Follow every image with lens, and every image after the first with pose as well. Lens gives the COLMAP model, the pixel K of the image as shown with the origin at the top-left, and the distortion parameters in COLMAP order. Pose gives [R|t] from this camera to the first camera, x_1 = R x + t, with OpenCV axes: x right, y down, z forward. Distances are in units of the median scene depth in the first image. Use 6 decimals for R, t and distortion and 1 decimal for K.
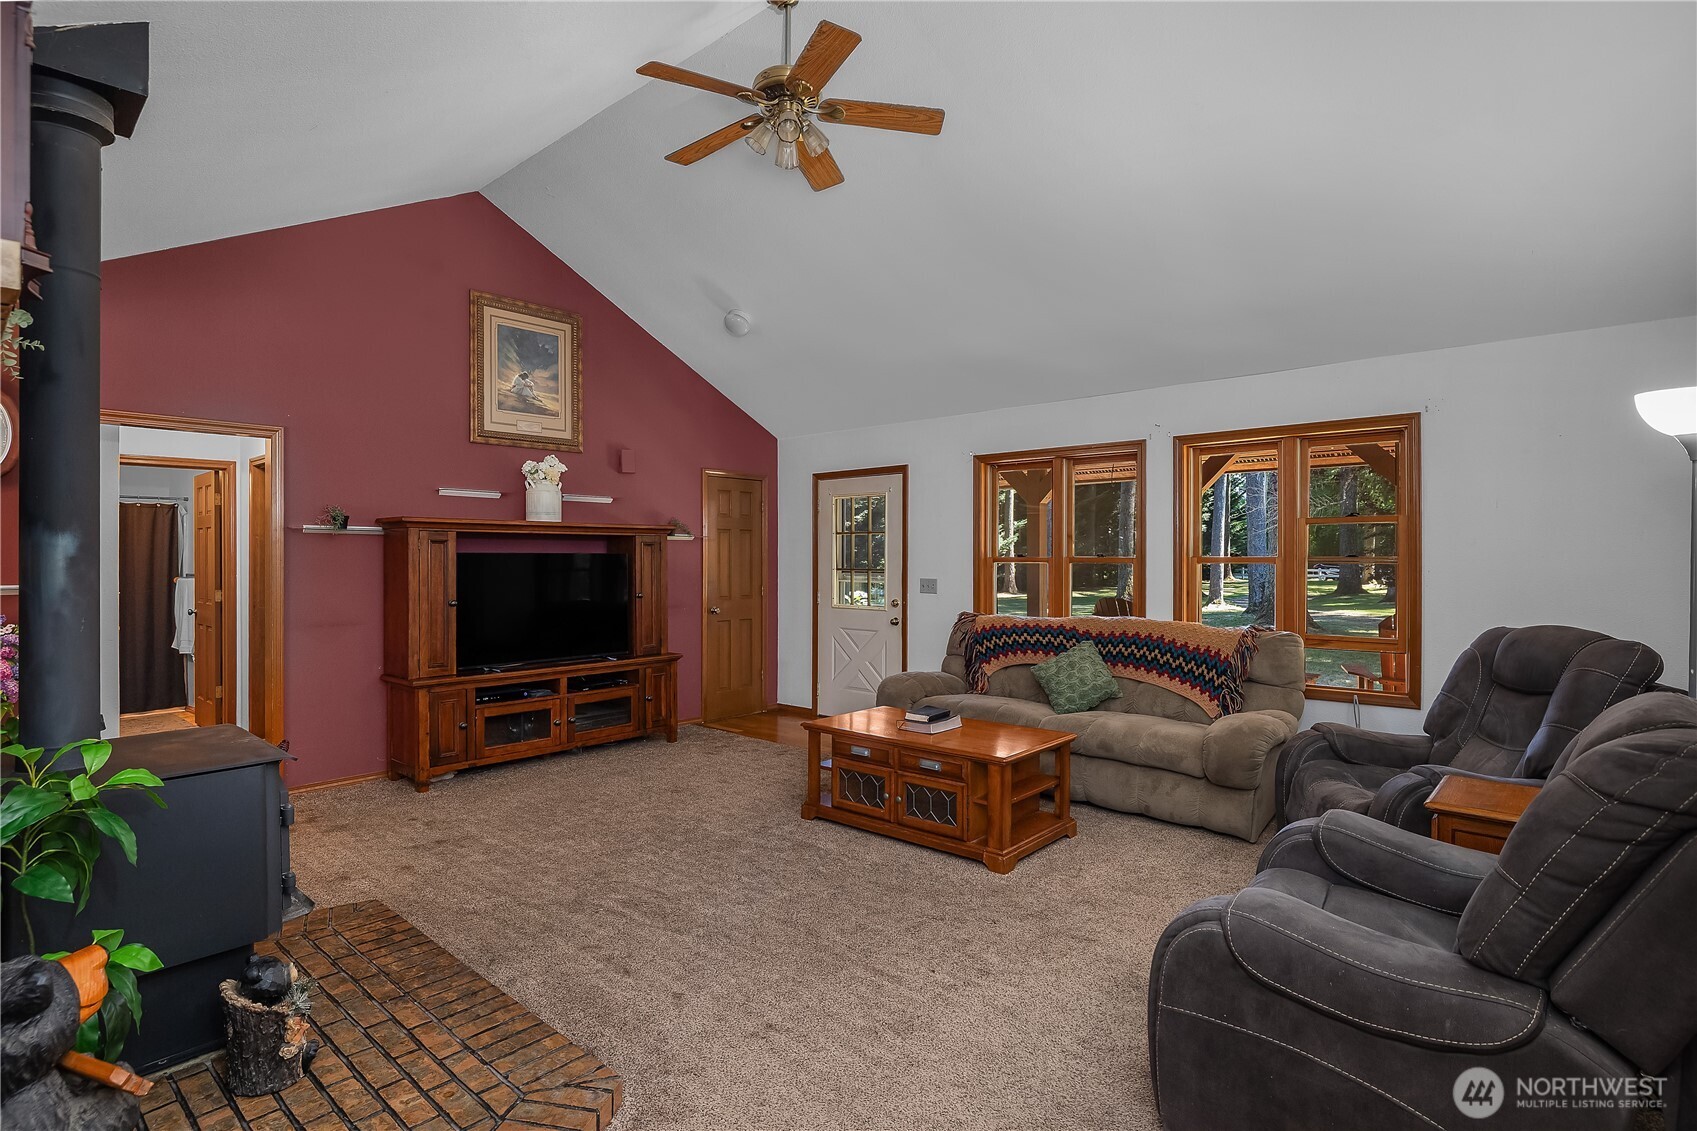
lens RADIAL K [[852.6, 0, 836.2], [0, 852.6, 561.2], [0, 0, 1]] dist [-0.004683, -0.000150]
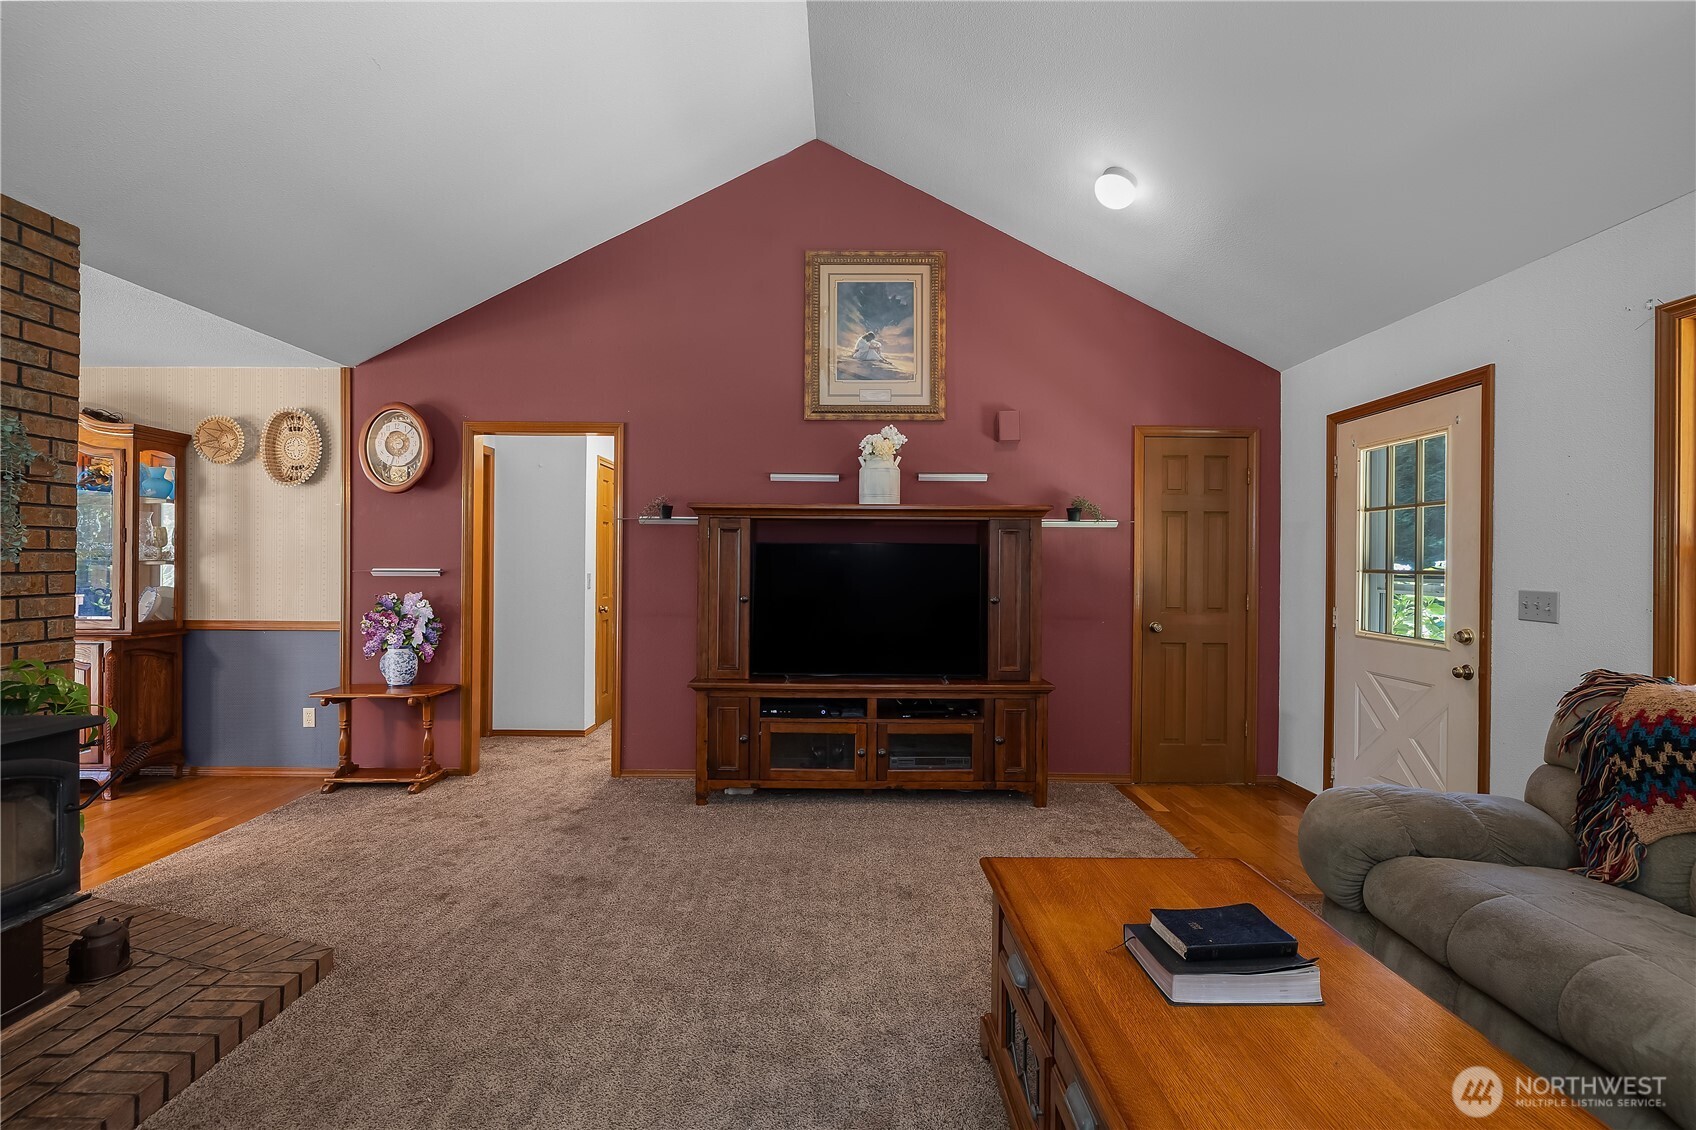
lens RADIAL K [[764.6, 0, 839.4], [0, 764.6, 557.9], [0, 0, 1]] dist [-0.004776, 0.001910]
pose [[0.670851, 0.001842, -0.741590, 0.184781], [-0.011172, 0.999909, -0.007622, 0.010408], [0.741508, 0.013399, 0.670810, 0.474253]]
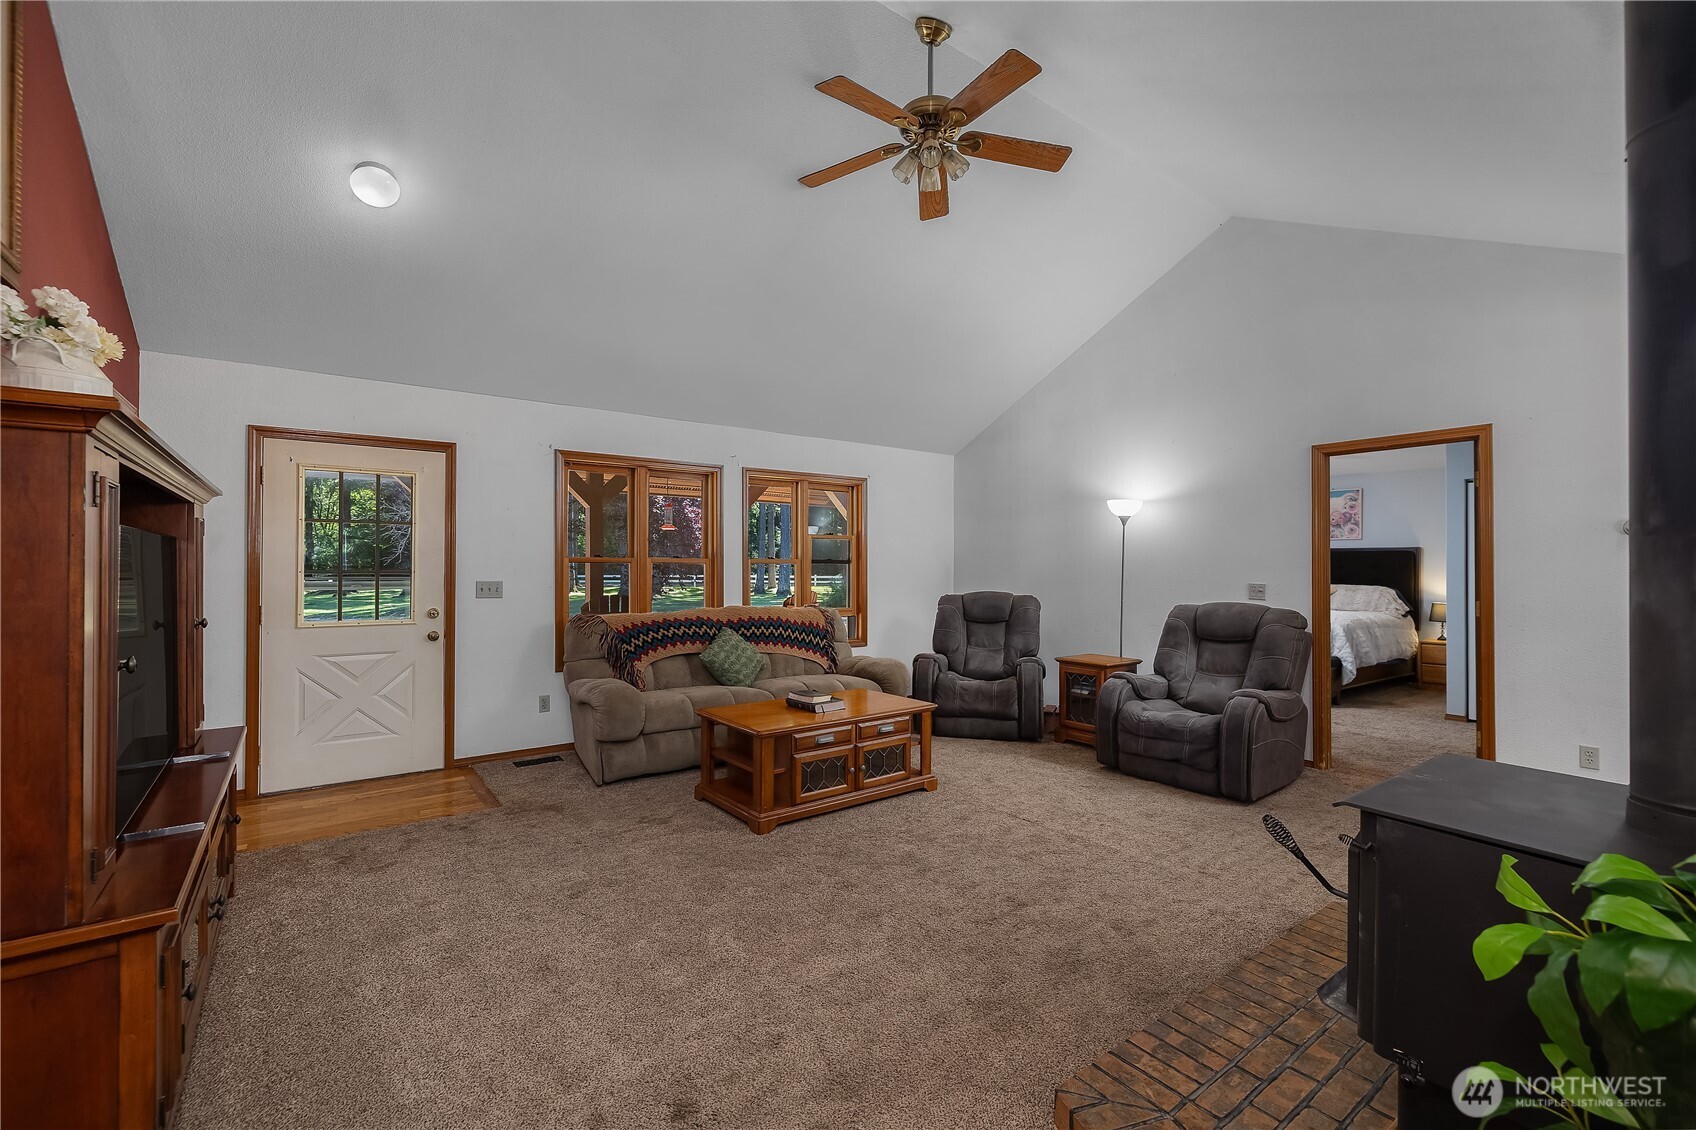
lens RADIAL K [[717.5, 0, 836.2], [0, 717.5, 561.2], [0, 0, 1]] dist [-0.001847, -0.000668]
pose [[0.203716, 0.005594, 0.979014, -0.601625], [0.001312, 0.999981, -0.005987, 0.005660], [-0.979029, 0.002504, 0.203704, 0.577244]]
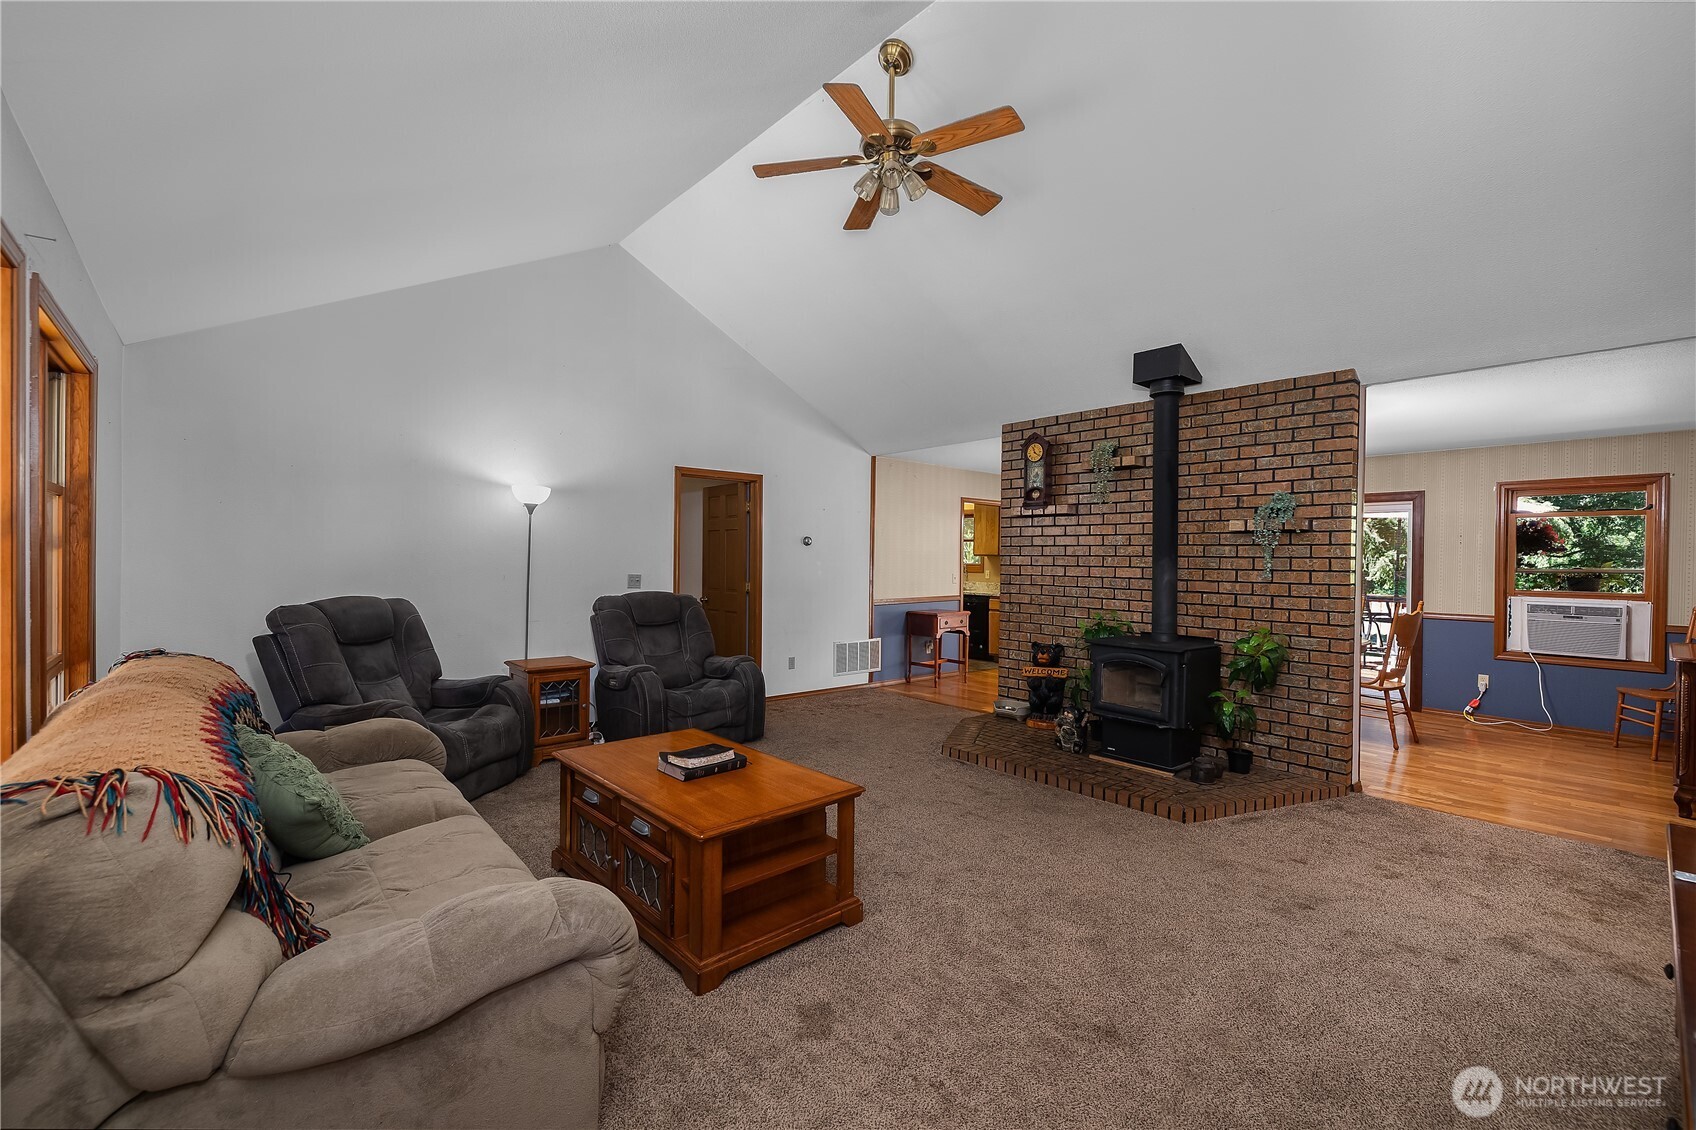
lens RADIAL K [[717.5, 0, 836.7], [0, 717.5, 569.6], [0, 0, 1]] dist [-0.001847, -0.000668]
pose [[-0.992604, -0.016255, 0.120305, -0.066513], [-0.014304, 0.999752, 0.017064, 0.000748], [-0.120553, 0.015217, -0.992590, 1.208739]]
